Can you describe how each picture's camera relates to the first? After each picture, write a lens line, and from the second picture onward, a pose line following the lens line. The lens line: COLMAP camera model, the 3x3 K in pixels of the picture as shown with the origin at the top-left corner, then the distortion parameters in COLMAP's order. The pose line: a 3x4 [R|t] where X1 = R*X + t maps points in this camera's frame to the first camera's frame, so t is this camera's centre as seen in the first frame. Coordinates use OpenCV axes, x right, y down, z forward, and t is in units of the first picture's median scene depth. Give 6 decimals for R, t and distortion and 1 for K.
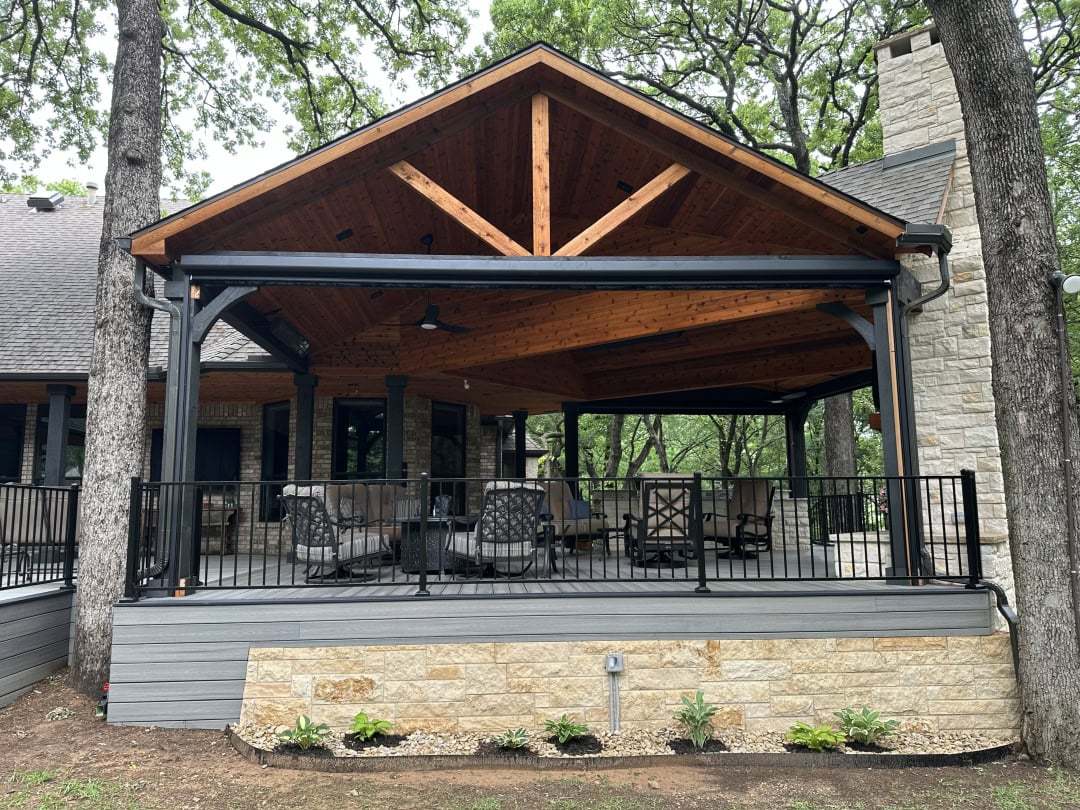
lens RADIAL K [[779.8, 0, 540.0], [0, 779.8, 405.0], [0, 0, 1]] dist [0.072774, -0.000343]
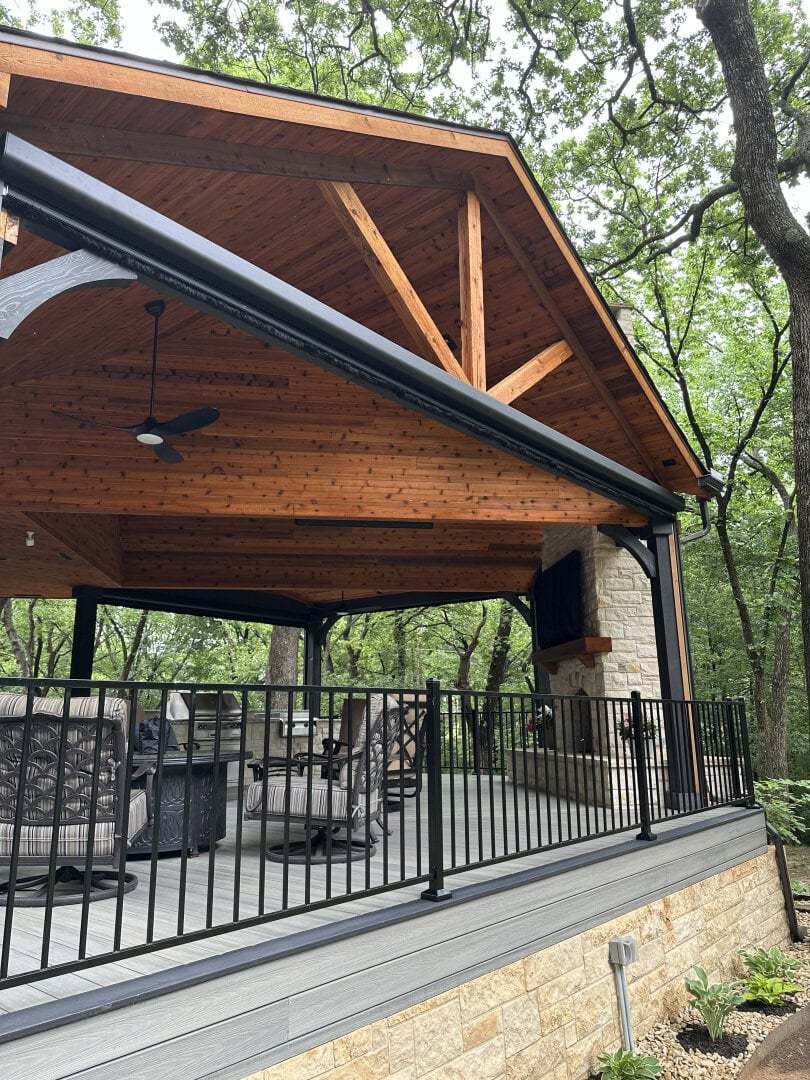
lens RADIAL K [[762.2, 0, 405.0], [0, 762.2, 540.0], [0, 0, 1]] dist [0.013808, -0.000663]
pose [[0.683357, 0.169554, 0.710123, -0.513404], [-0.093752, 0.984985, -0.144964, 0.057677], [-0.724040, 0.032486, 0.688993, 0.525862]]
